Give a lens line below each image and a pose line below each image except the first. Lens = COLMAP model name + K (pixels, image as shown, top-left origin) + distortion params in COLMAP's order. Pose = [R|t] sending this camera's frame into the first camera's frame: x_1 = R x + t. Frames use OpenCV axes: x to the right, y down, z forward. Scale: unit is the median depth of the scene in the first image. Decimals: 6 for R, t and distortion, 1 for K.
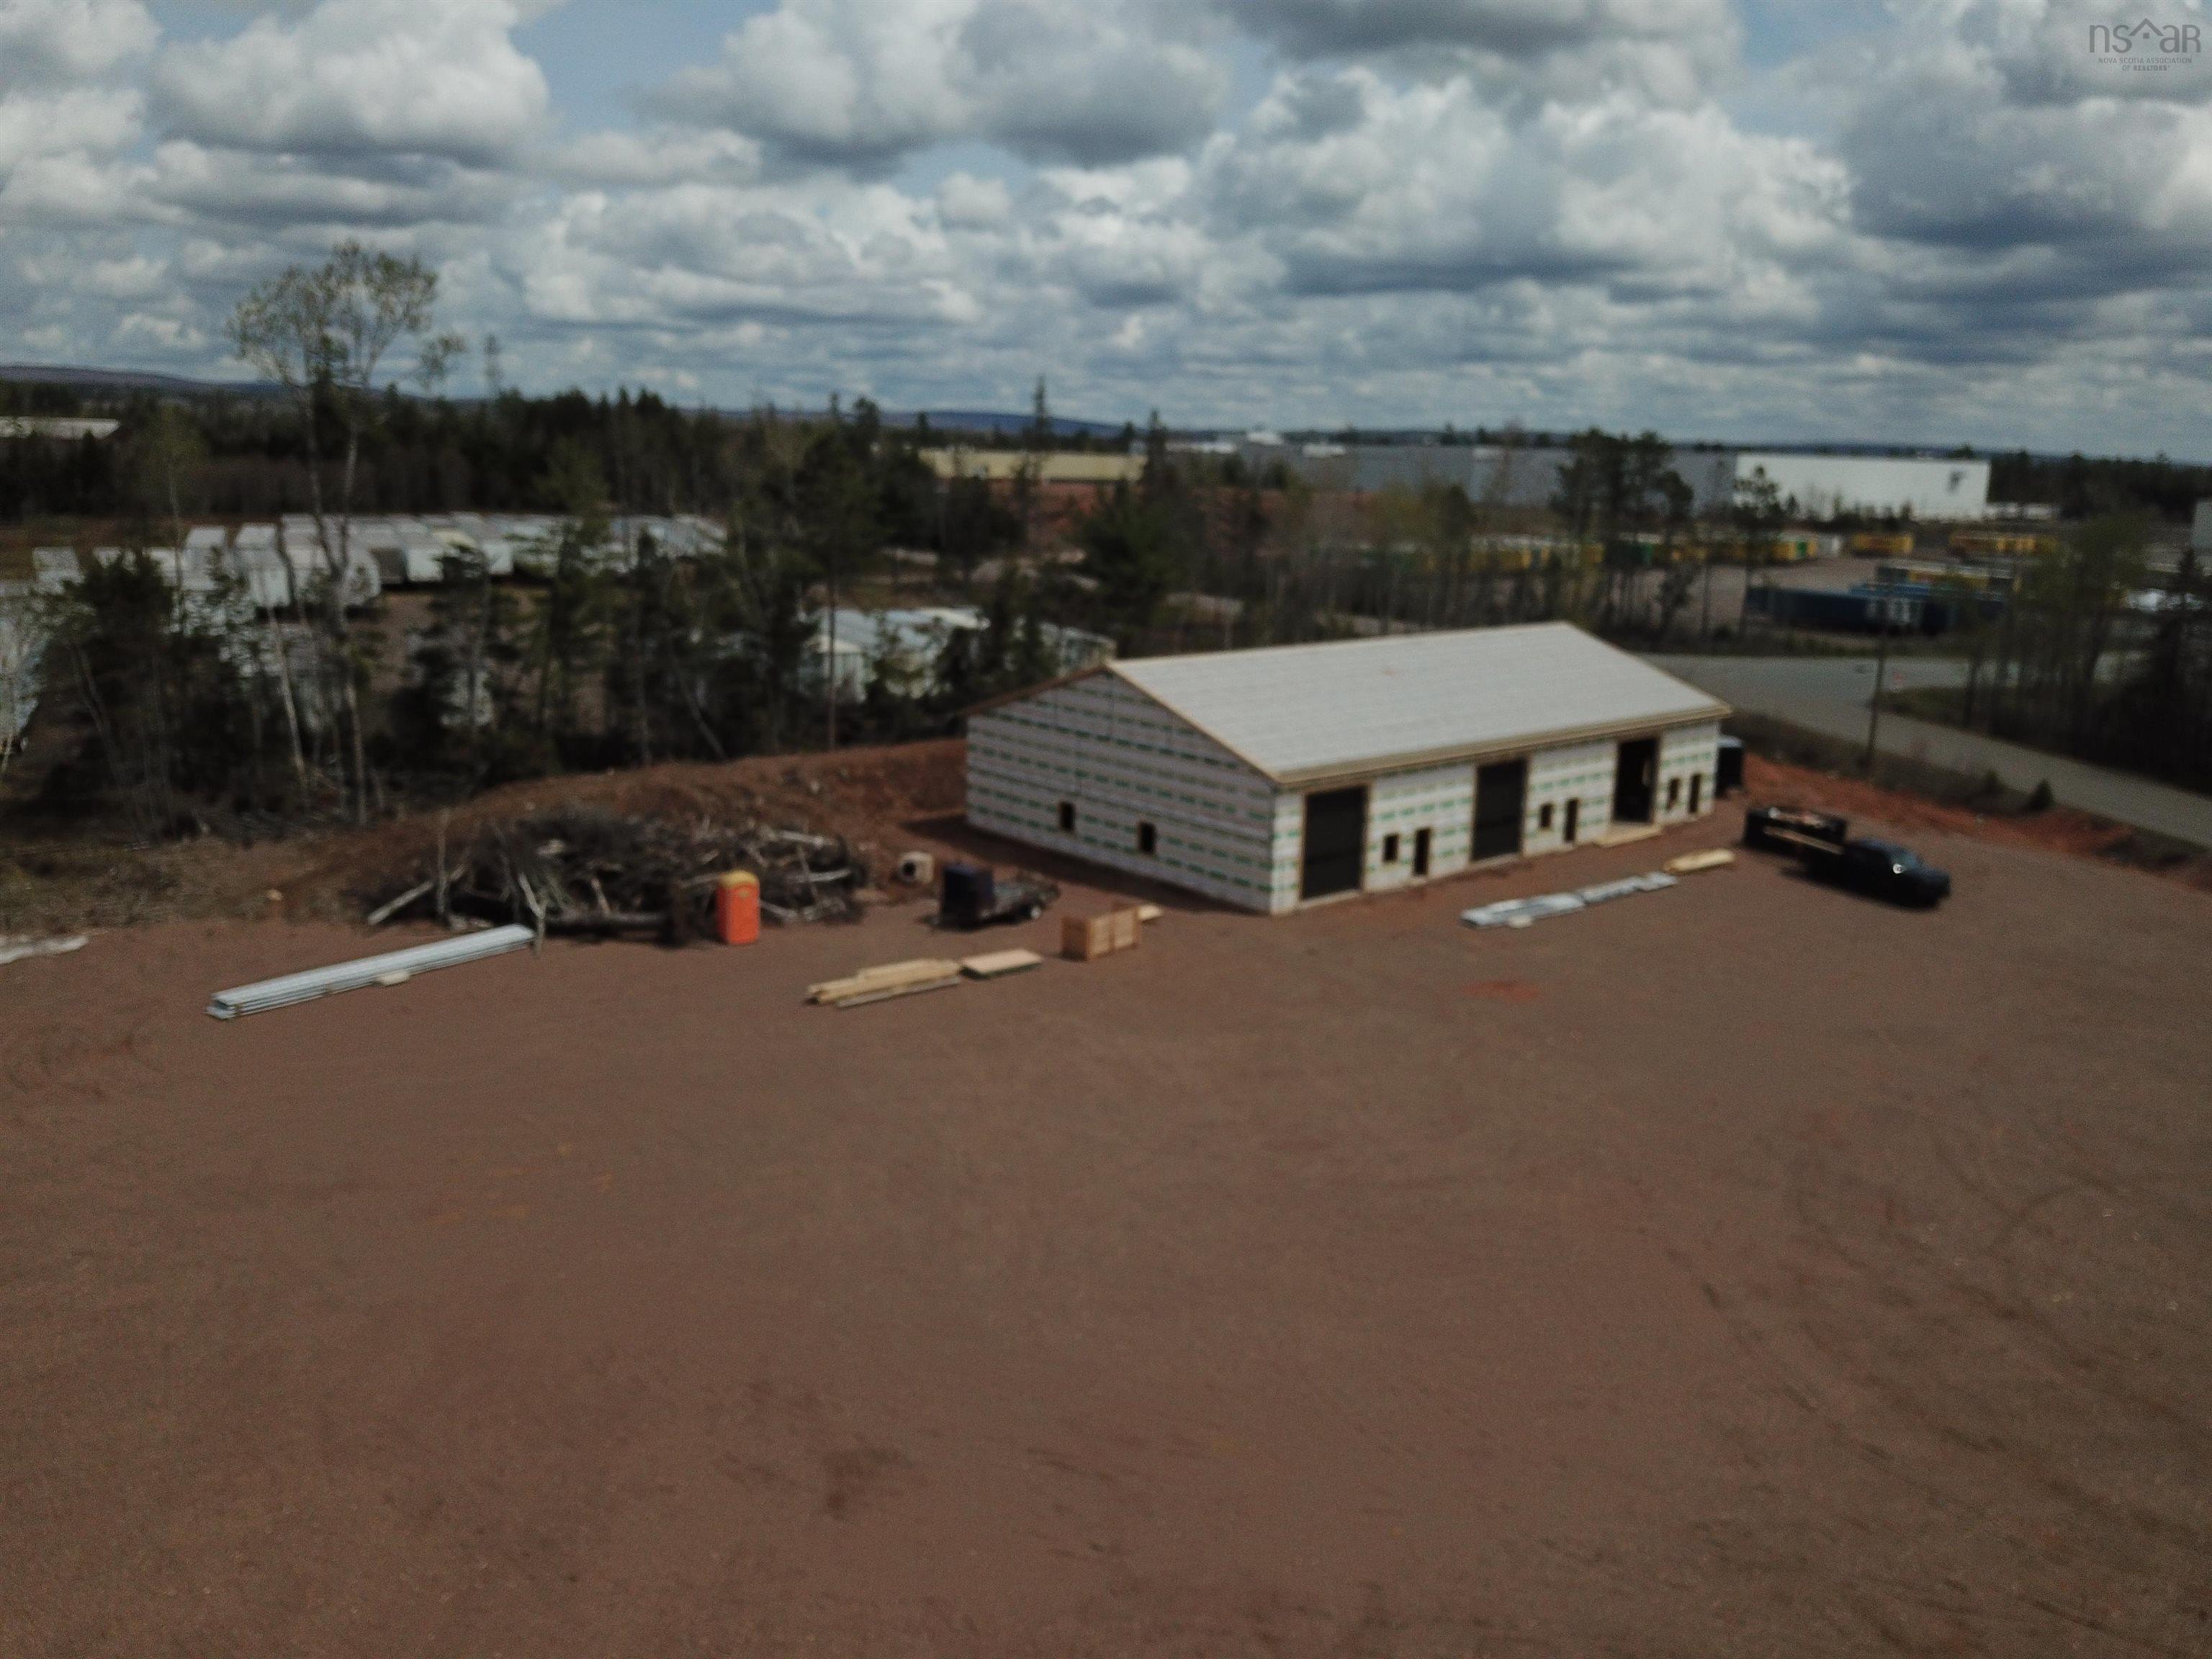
lens RADIAL K [[1695.9, 0, 1067.1], [0, 1695.9, 831.9], [0, 0, 1]] dist [0.027589, -0.072721]
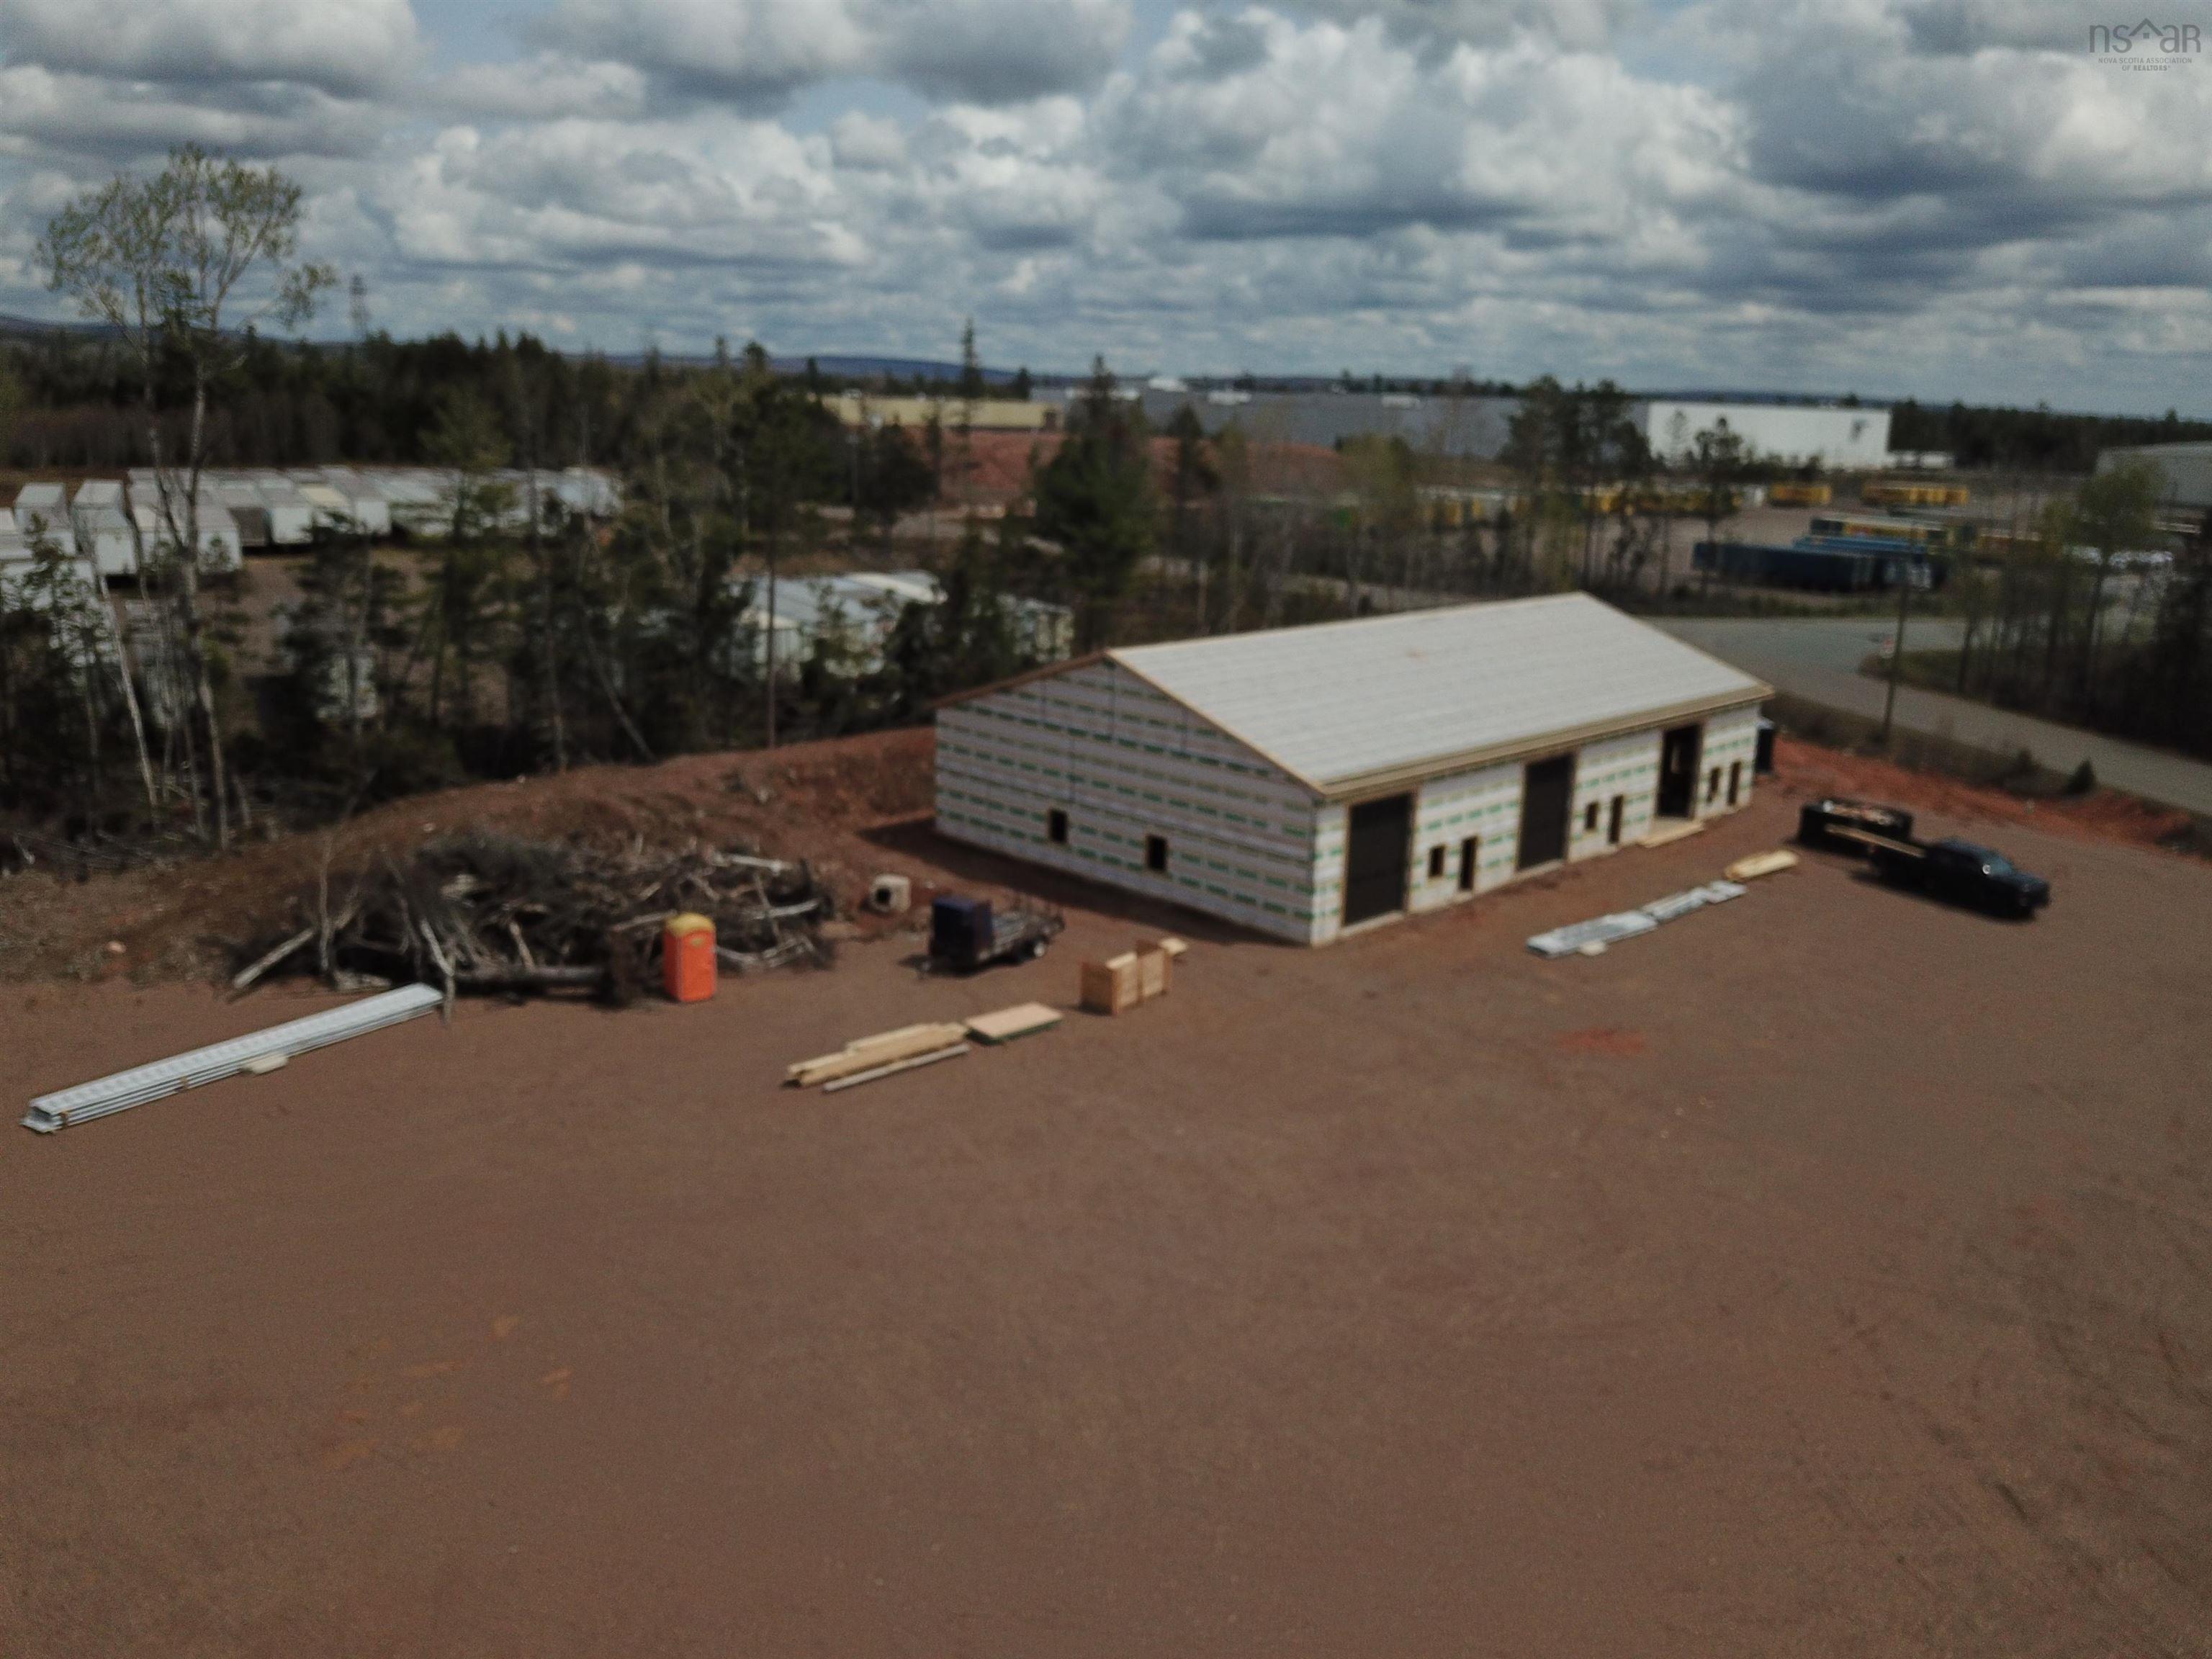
lens RADIAL K [[1706.1, 0, 1074.0], [0, 1706.1, 823.9], [0, 0, 1]] dist [-0.011283, 0.028071]
pose [[0.997721, -0.014750, 0.065849, -0.047949], [0.013134, 0.999603, 0.024910, -0.031001], [-0.066190, -0.023988, 0.997519, 0.124456]]
